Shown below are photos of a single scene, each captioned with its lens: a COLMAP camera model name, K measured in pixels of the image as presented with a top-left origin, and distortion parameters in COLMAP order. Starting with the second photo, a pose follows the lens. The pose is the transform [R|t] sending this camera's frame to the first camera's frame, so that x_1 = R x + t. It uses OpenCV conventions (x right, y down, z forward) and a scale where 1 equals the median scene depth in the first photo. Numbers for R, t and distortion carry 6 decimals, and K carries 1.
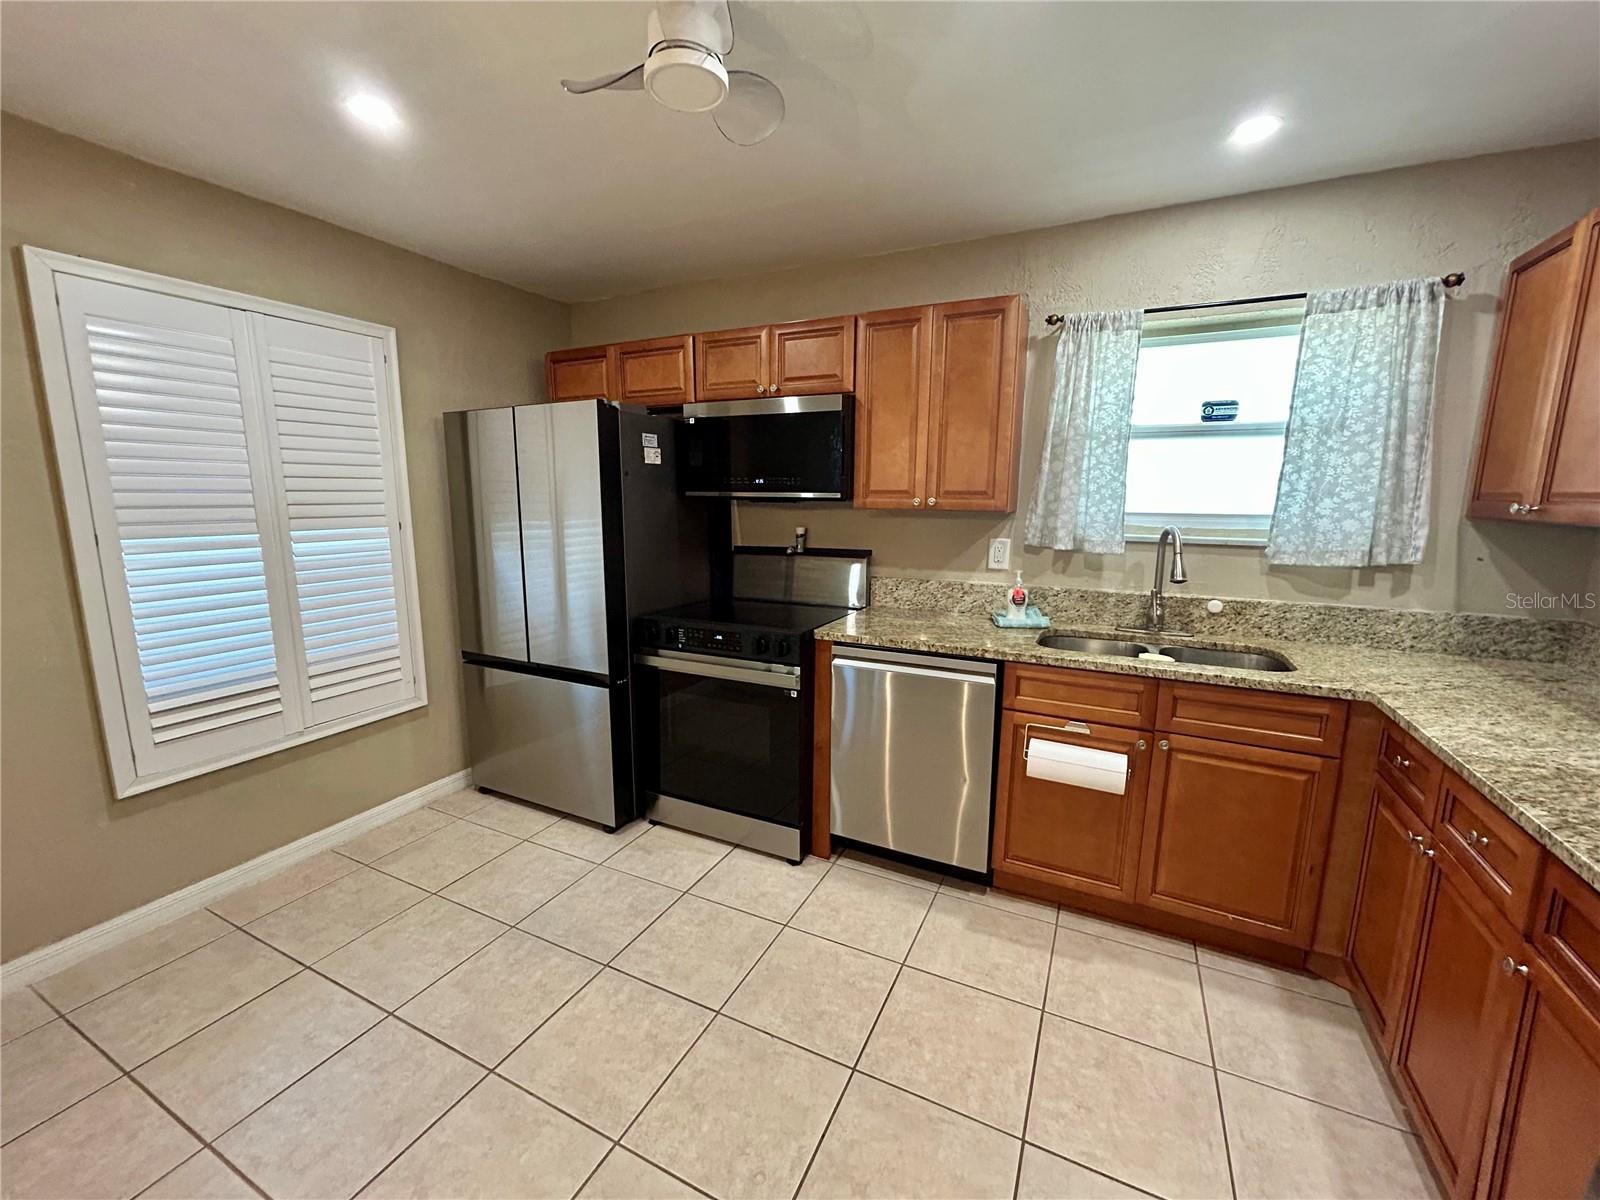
lens RADIAL K [[650.2, 0, 803.5], [0, 650.2, 601.9], [0, 0, 1]] dist [-0.000925, -0.000230]
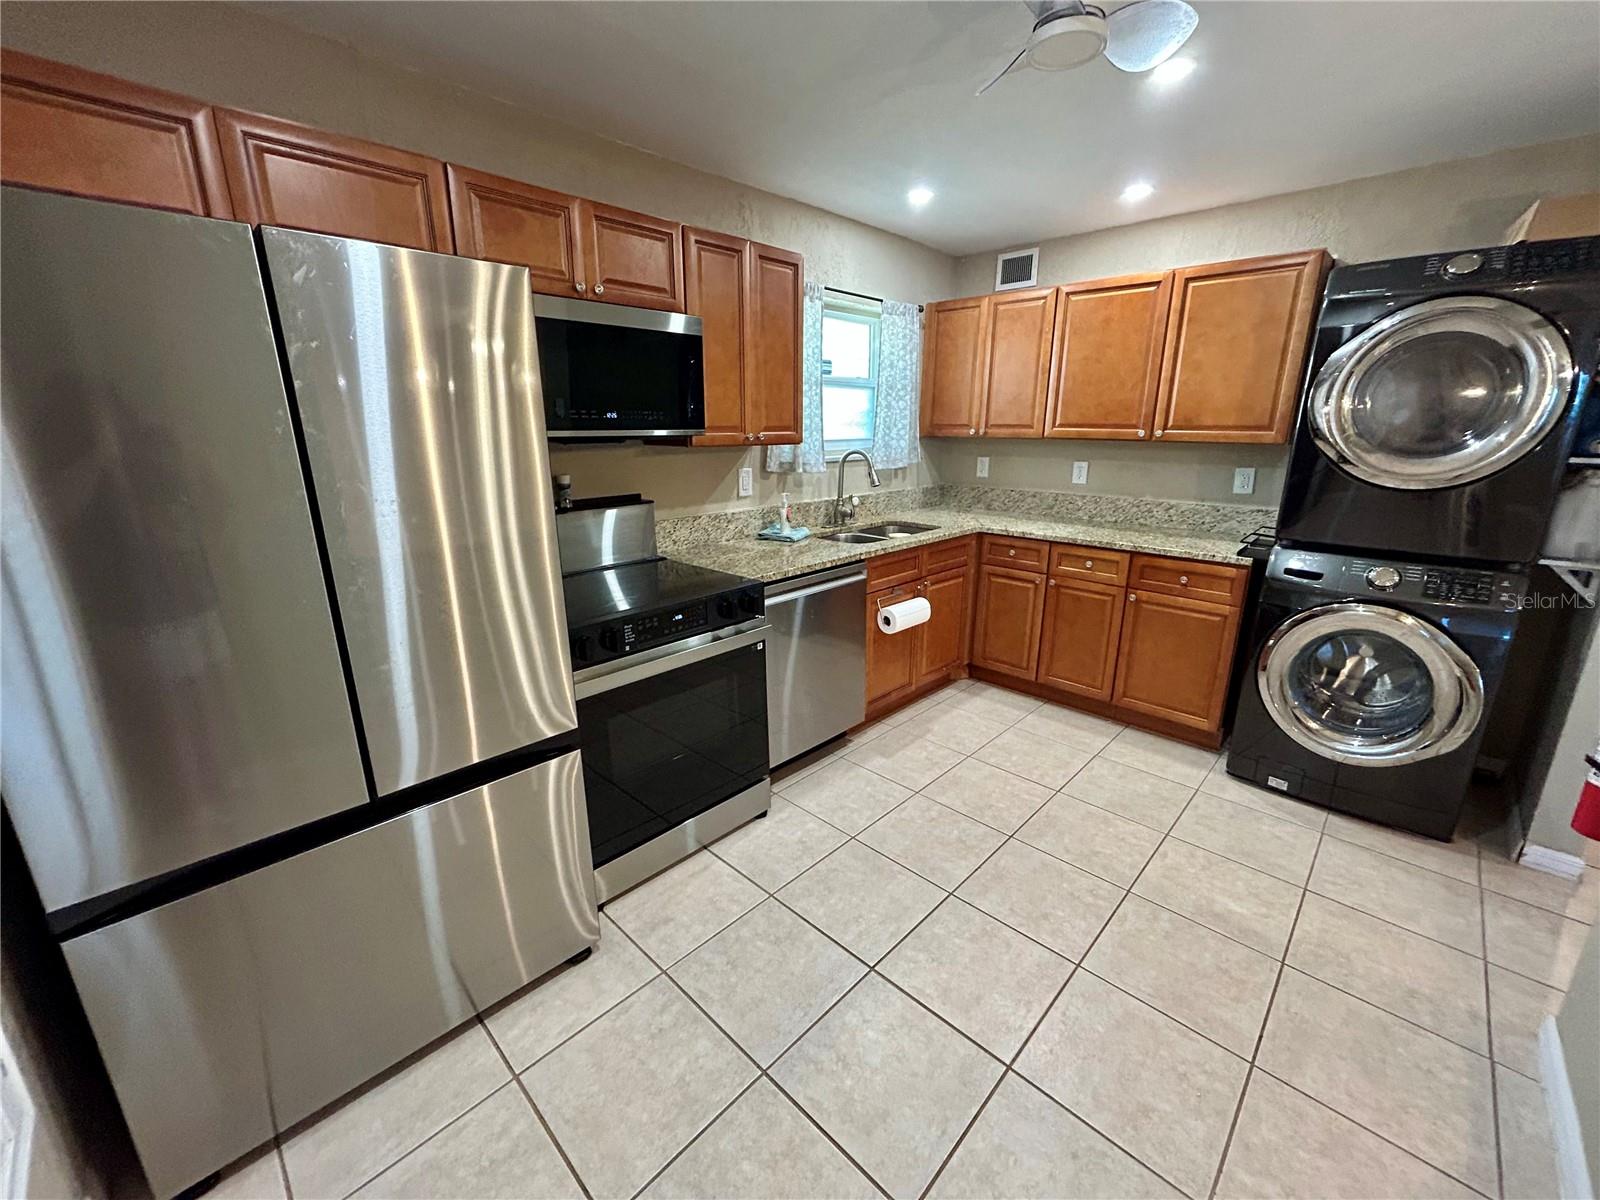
lens RADIAL K [[636.8, 0, 800.0], [0, 636.8, 600.0], [0, 0, 1]] dist [-0.001036, -0.000091]
pose [[0.310373, -0.261194, 0.914027, -0.810033], [0.164931, 0.961725, 0.218820, -0.114385], [-0.936198, 0.082836, 0.341572, 0.607021]]
